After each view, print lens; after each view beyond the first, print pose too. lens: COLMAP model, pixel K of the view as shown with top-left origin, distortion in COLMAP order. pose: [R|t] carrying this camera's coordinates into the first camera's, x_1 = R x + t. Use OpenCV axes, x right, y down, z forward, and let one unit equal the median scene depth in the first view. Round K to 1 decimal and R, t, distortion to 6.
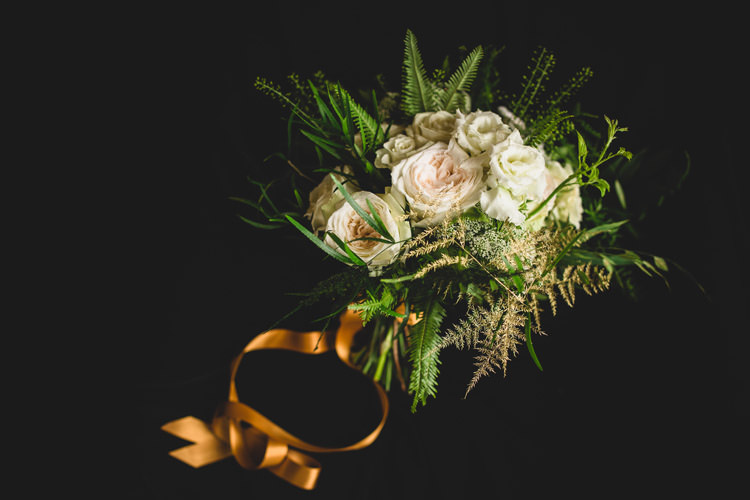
lens RADIAL K [[750.2, 0, 375.0], [0, 750.2, 250.0], [0, 0, 1]] dist [-0.043256, -0.001095]
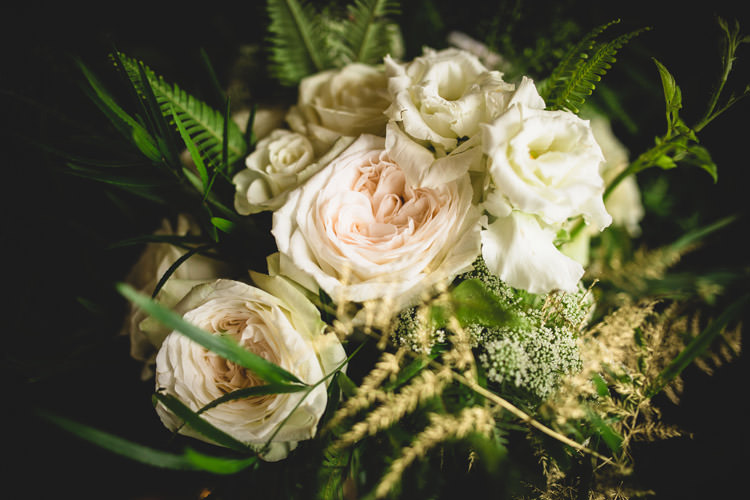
lens RADIAL K [[750.2, 0, 375.0], [0, 750.2, 250.0], [0, 0, 1]] dist [-0.043256, -0.001095]
pose [[0.974254, -0.204559, 0.094790, 0.035318], [0.197021, 0.976870, 0.083116, -0.113009], [-0.109599, -0.062300, 0.992021, 0.543652]]
